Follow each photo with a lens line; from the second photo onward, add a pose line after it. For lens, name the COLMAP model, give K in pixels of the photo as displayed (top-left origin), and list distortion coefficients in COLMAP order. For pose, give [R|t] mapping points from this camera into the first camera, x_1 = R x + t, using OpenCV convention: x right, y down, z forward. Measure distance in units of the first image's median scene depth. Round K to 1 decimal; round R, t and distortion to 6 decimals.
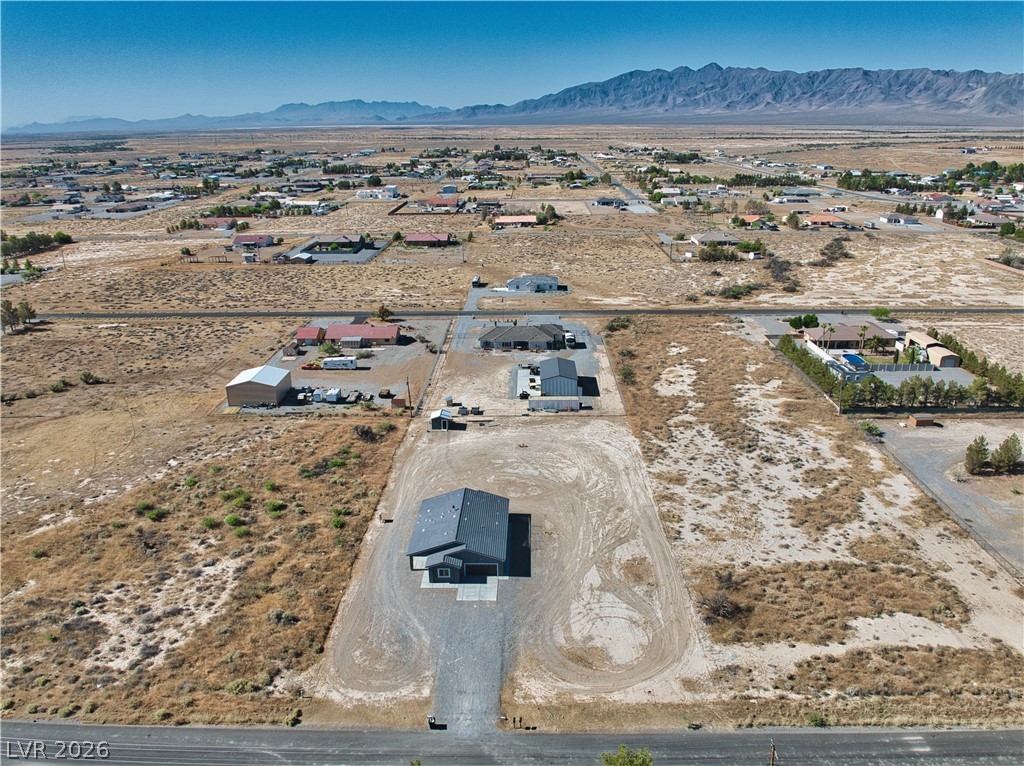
lens RADIAL K [[722.1, 0, 510.6], [0, 722.1, 411.8], [0, 0, 1]] dist [-0.029970, -0.009300]
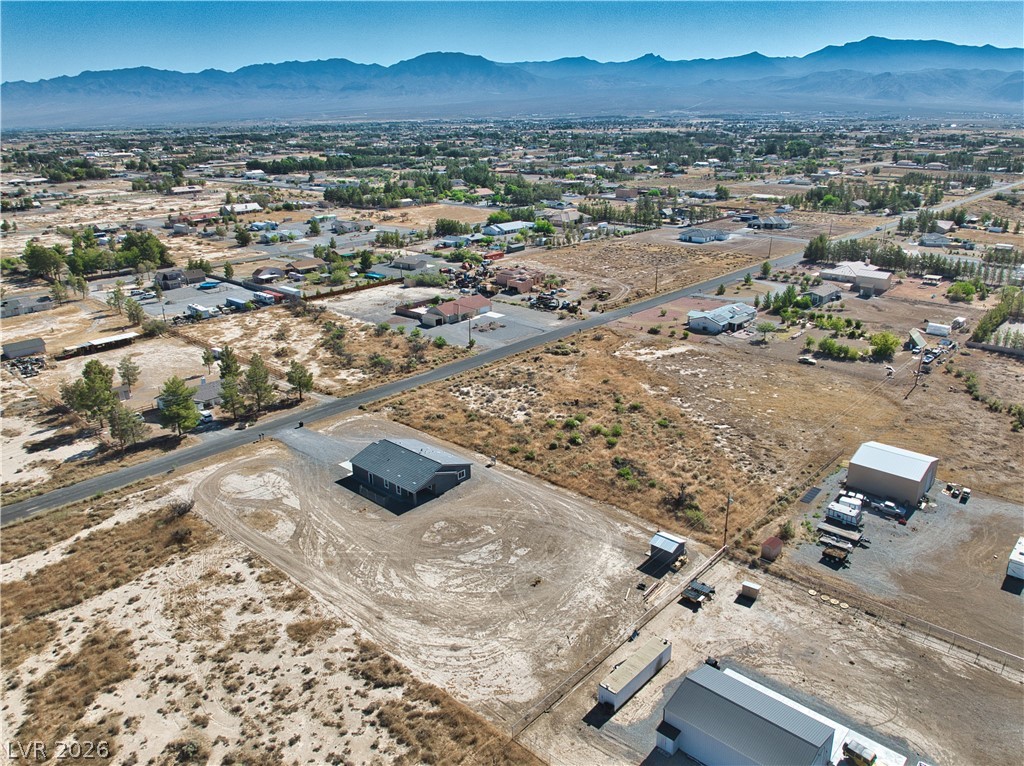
lens RADIAL K [[735.7, 0, 527.3], [0, 735.7, 398.2], [0, 0, 1]] dist [-0.038819, -0.005635]
pose [[-0.646654, 0.286151, -0.707076, 0.535483], [-0.267688, 0.782880, 0.561642, -0.552269], [0.714270, 0.552464, -0.429654, 1.356747]]
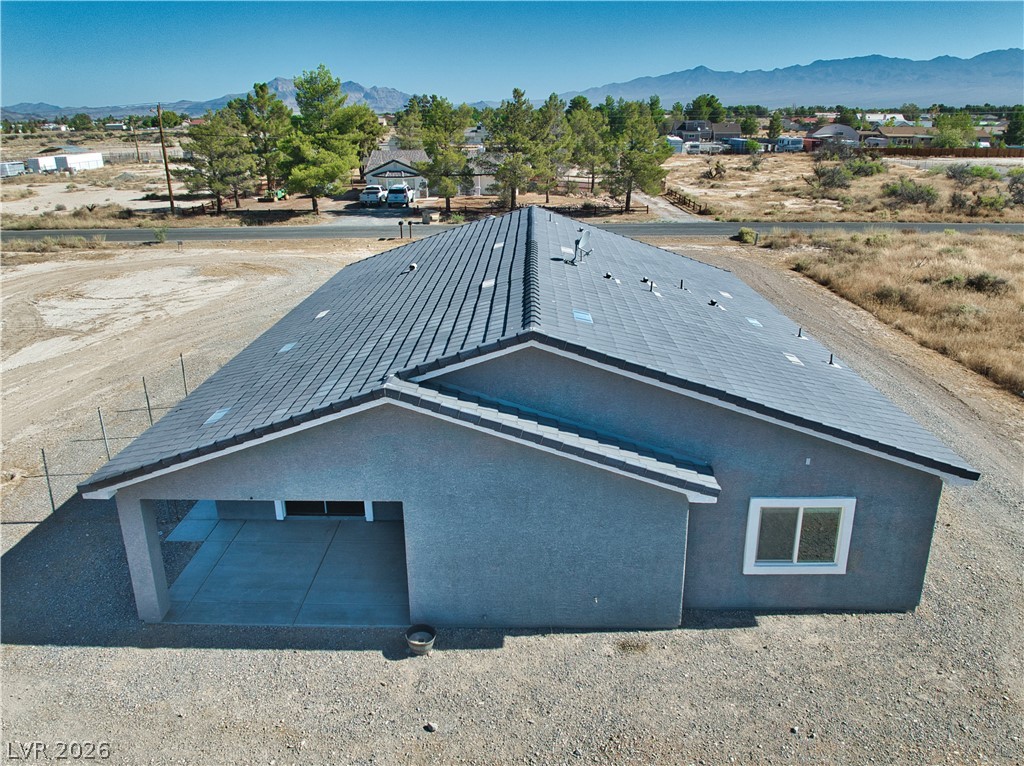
lens RADIAL K [[757.8, 0, 513.2], [0, 757.8, 384.9], [0, 0, 1]] dist [-0.037703, -0.004328]
pose [[-0.999656, 0.025996, 0.003606, -0.055116], [0.021910, 0.751005, 0.659933, 0.041917], [0.014448, 0.659784, -0.751316, 0.976309]]
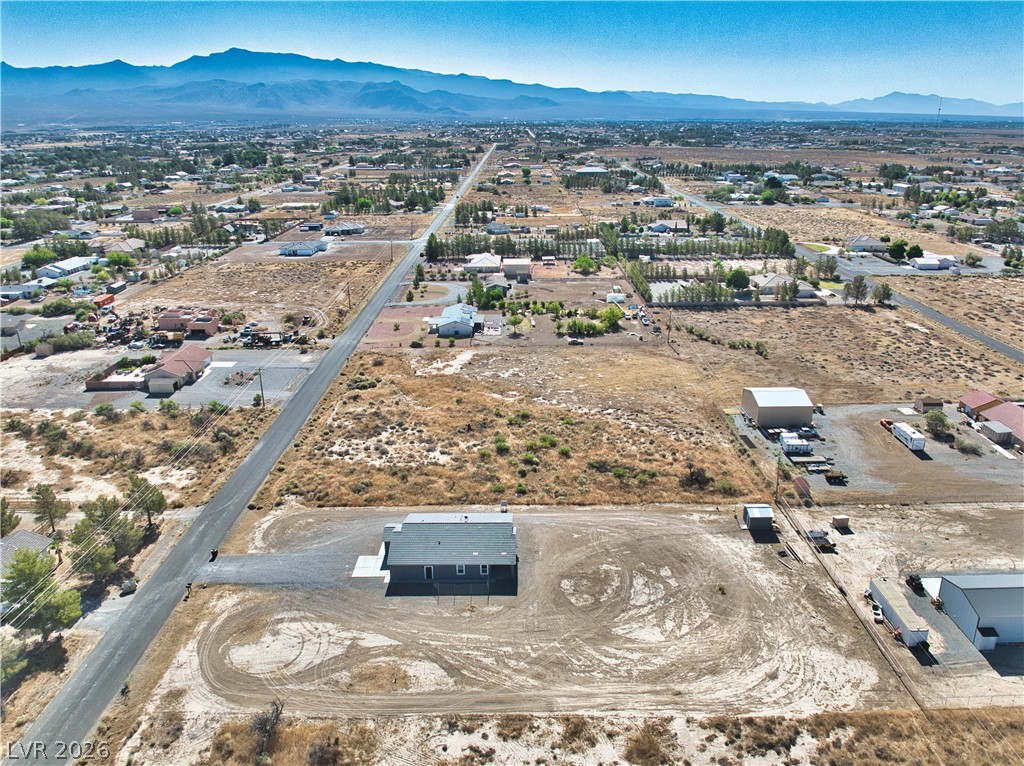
lens RADIAL K [[732.6, 0, 522.3], [0, 732.6, 383.2], [0, 0, 1]] dist [-0.034780, -0.004150]
pose [[0.033565, 0.343147, -0.938682, 0.673801], [-0.363196, 0.879188, 0.308411, -0.307348], [0.931108, 0.330574, 0.154140, 0.734763]]
